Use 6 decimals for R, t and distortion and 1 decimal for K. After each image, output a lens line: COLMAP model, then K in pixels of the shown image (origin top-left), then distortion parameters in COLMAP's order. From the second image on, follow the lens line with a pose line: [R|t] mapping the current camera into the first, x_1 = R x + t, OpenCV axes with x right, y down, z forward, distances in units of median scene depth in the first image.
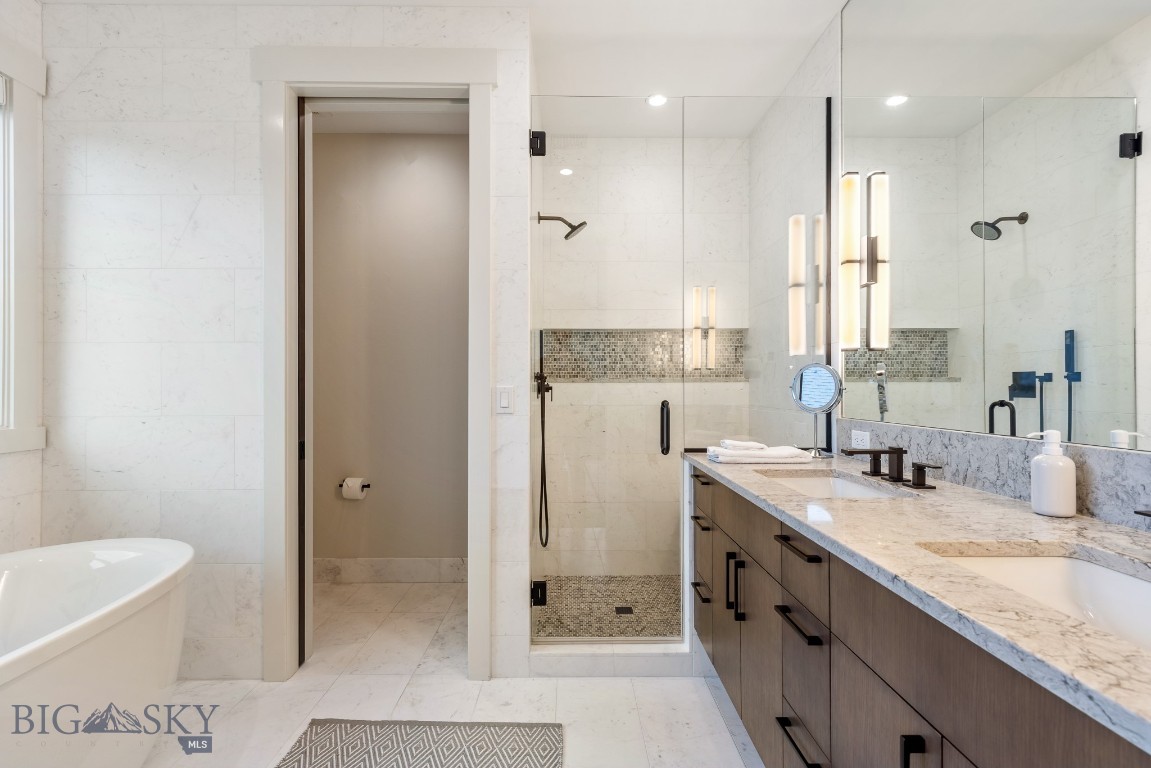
lens RADIAL K [[516.5, 0, 571.5], [0, 516.5, 385.0], [0, 0, 1]] dist [0.006802, -0.000912]
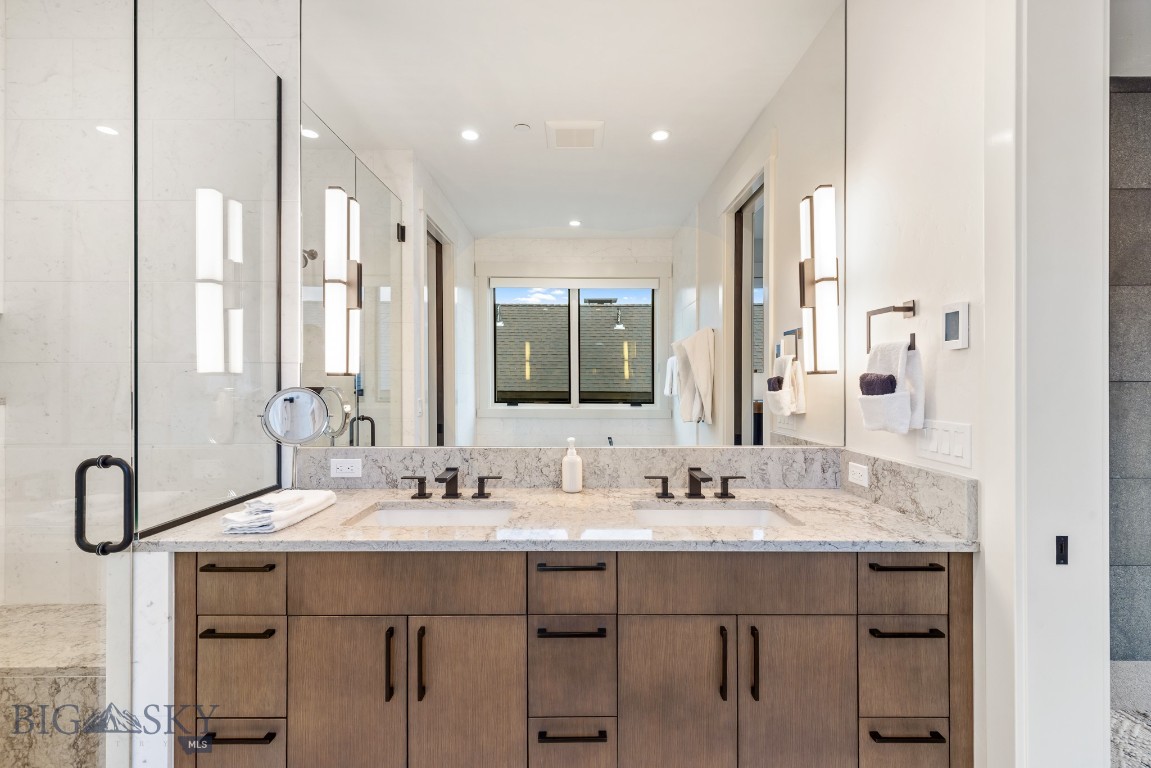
lens RADIAL K [[516.5, 0, 572.3], [0, 516.5, 384.2], [0, 0, 1]] dist [0.006802, -0.000912]
pose [[0.011549, 0.003060, 0.999929, -0.619732], [-0.002010, 0.999993, -0.003037, -0.073923], [-0.999931, -0.001974, 0.011555, 0.868968]]
